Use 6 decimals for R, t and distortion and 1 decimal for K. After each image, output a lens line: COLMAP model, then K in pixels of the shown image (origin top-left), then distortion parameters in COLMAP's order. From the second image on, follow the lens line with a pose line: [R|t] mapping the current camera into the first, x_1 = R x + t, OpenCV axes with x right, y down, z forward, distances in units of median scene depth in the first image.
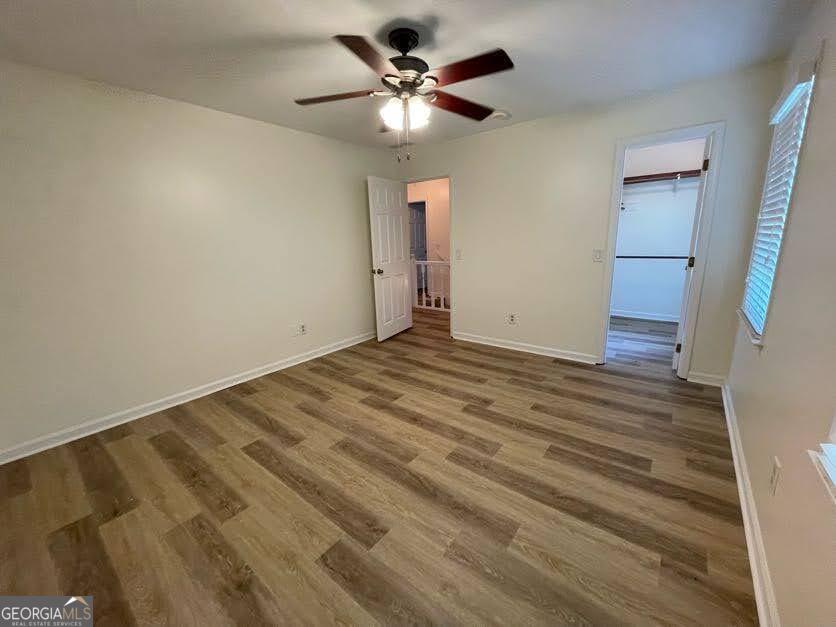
lens RADIAL K [[338.4, 0, 418.3], [0, 338.4, 313.6], [0, 0, 1]] dist [-0.002465, 0.000348]
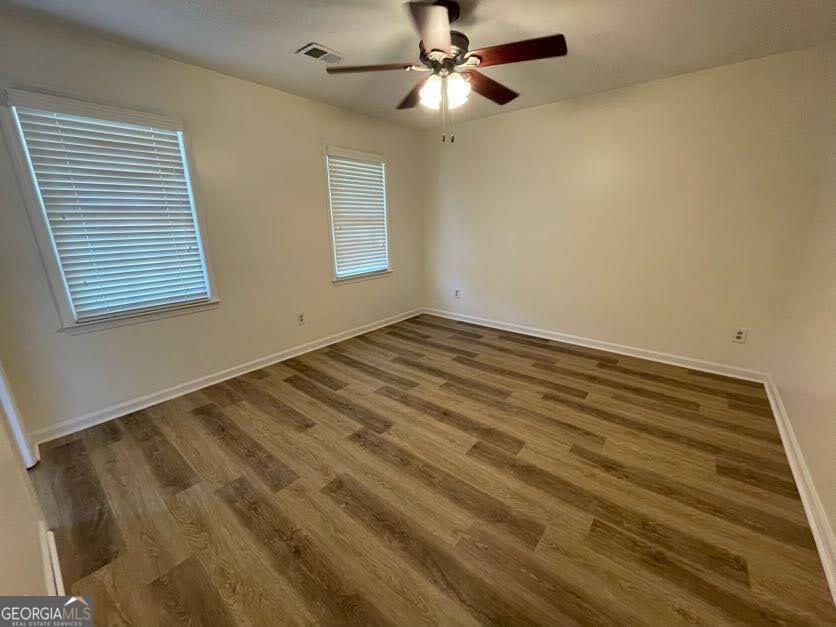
lens RADIAL K [[338.4, 0, 413.5], [0, 338.4, 314.0], [0, 0, 1]] dist [-0.002465, 0.000348]
pose [[-0.998459, 0.034149, 0.043736, 0.029961], [0.050825, 0.879139, 0.473848, -0.406103], [-0.022268, 0.475341, -0.879520, 1.758476]]
